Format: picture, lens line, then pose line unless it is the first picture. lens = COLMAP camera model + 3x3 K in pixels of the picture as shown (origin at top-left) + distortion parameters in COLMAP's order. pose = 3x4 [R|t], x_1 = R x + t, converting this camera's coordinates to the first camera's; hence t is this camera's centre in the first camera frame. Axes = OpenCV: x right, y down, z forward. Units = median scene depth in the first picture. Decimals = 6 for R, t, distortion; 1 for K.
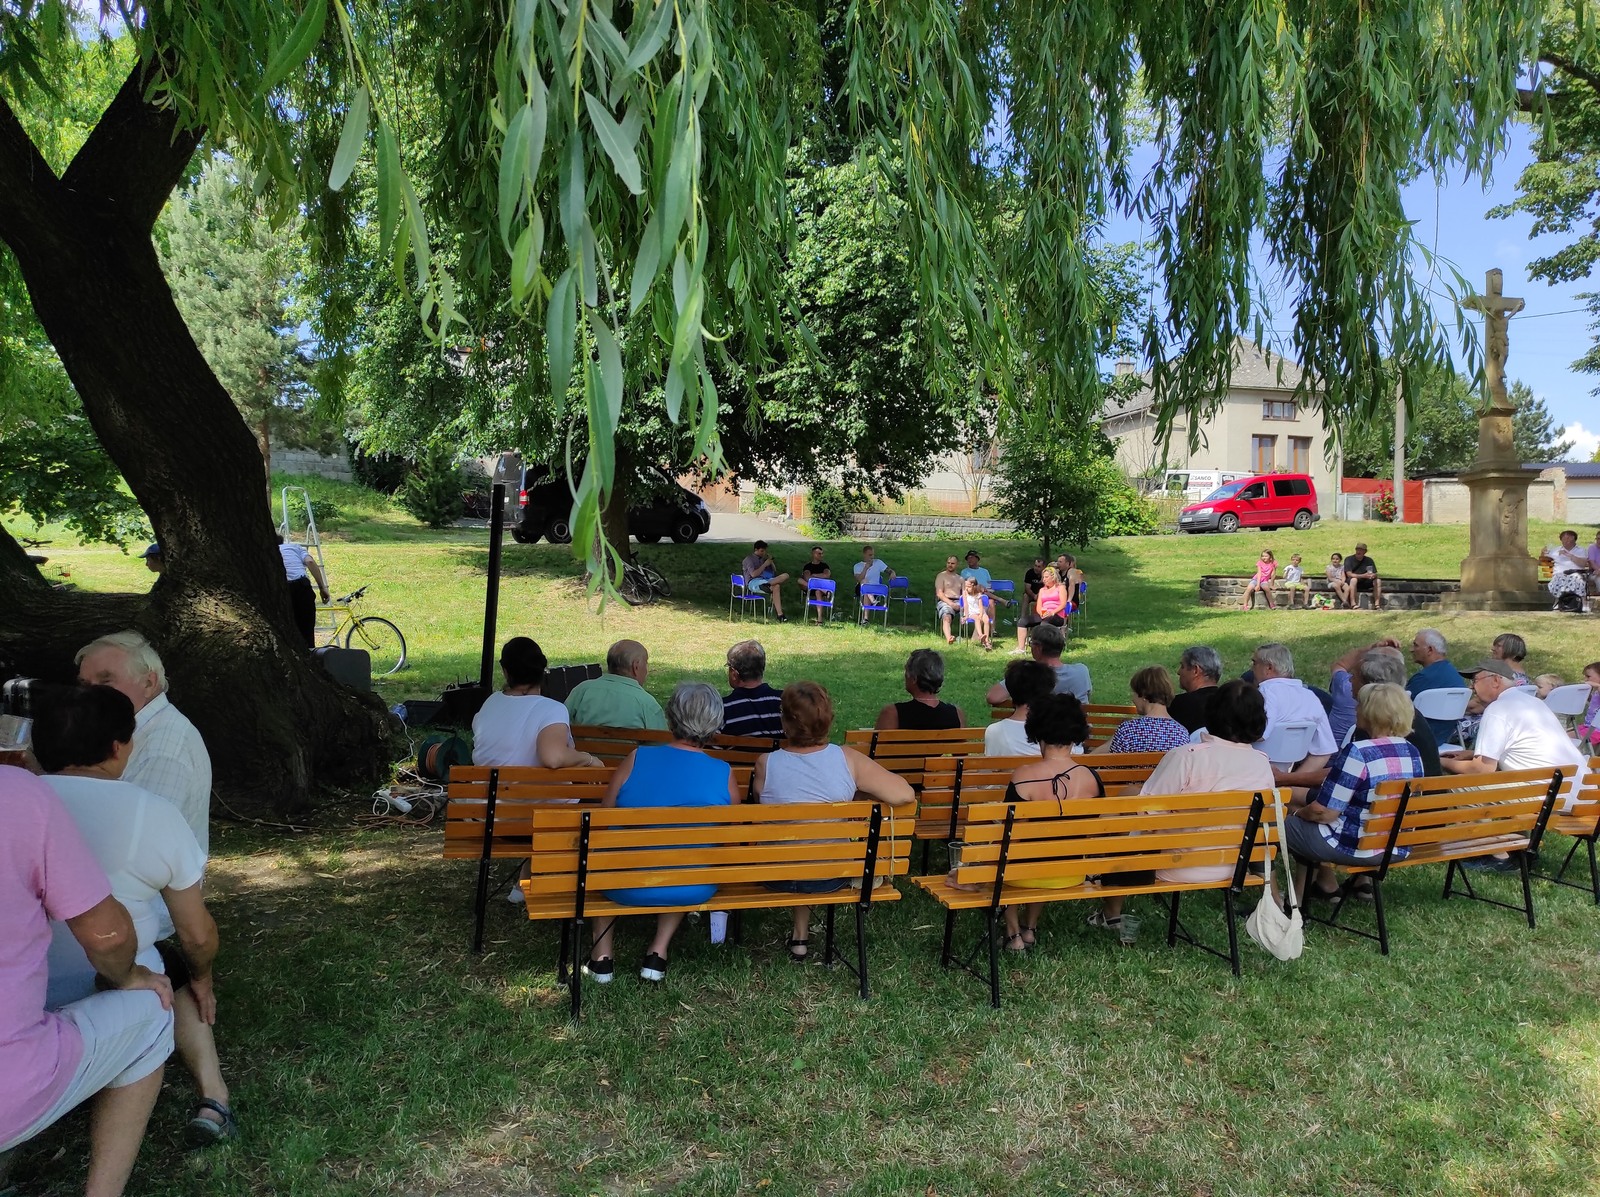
lens RADIAL K [[1216.7, 0, 738.0], [0, 1216.7, 634.7], [0, 0, 1]] dist [0.004270, -0.005183]
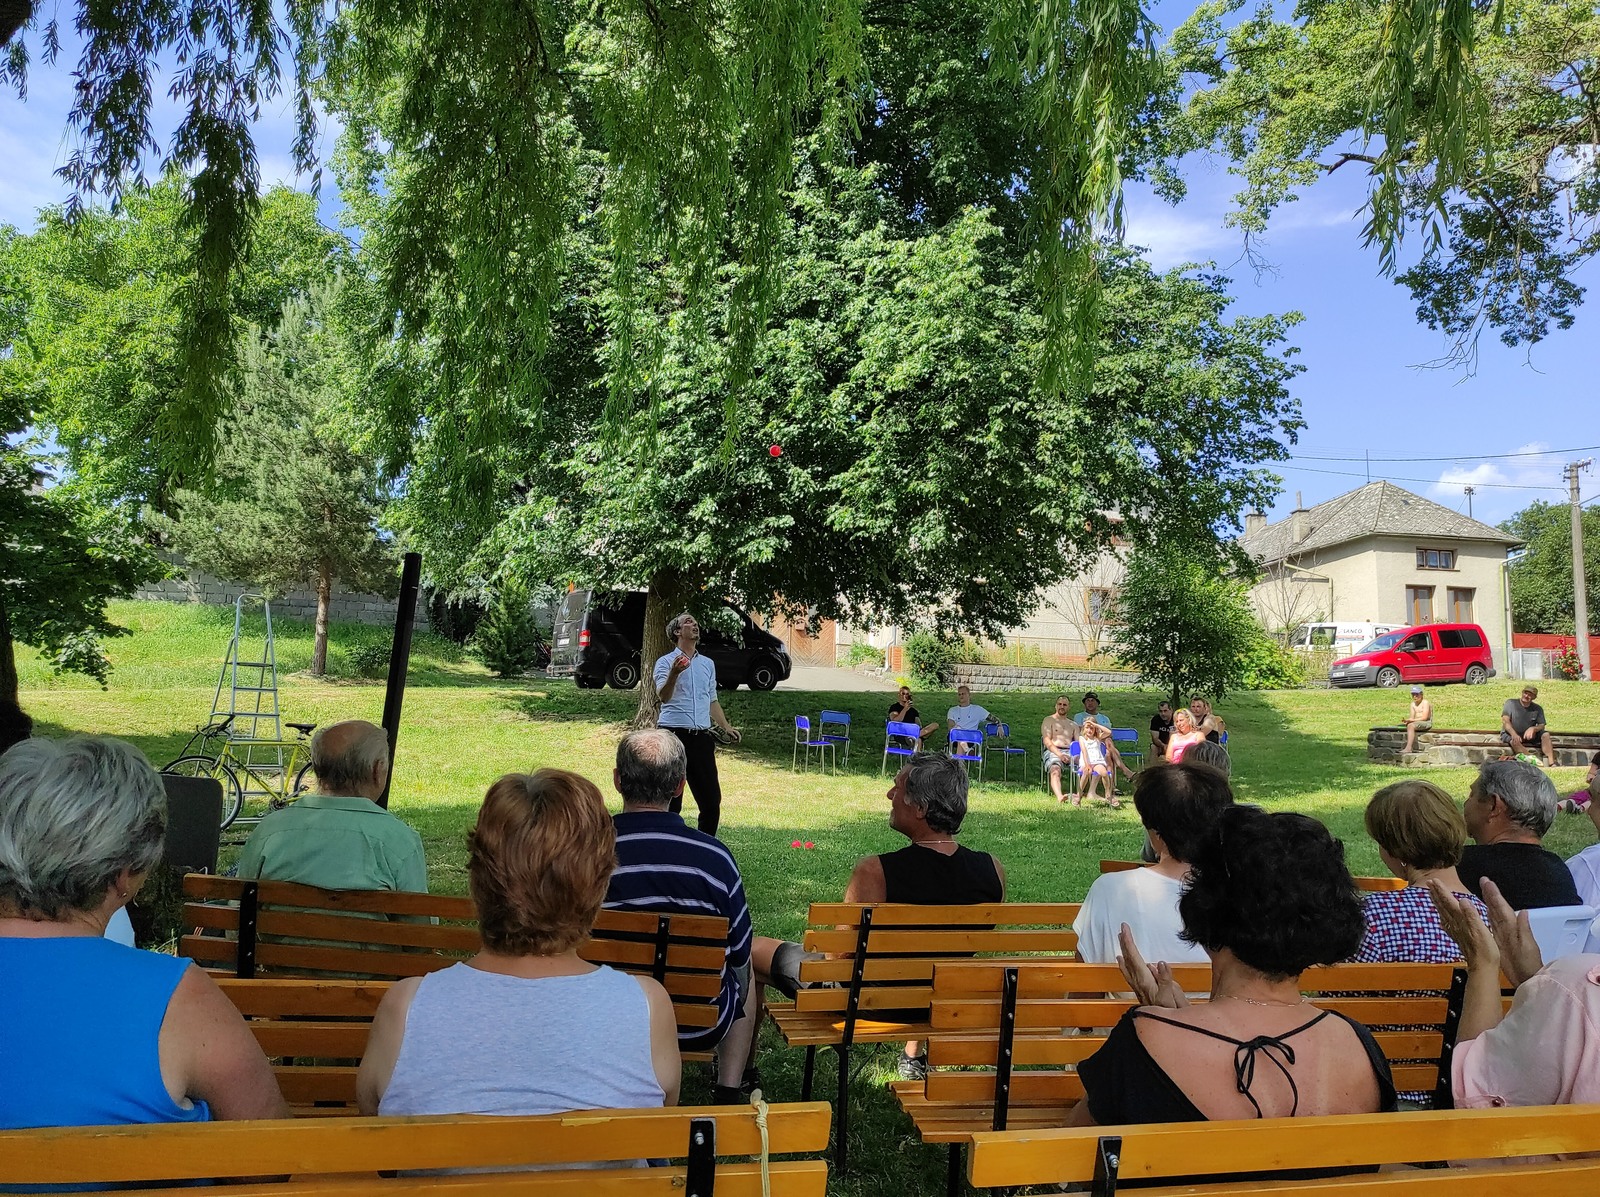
lens RADIAL K [[1216.7, 0, 738.0], [0, 1216.7, 634.7], [0, 0, 1]] dist [0.004270, -0.005183]
pose [[0.995306, 0.001157, -0.096775, 0.025386], [-0.014639, 0.990224, -0.138719, 0.008486], [0.095669, 0.139484, 0.985592, 0.104977]]
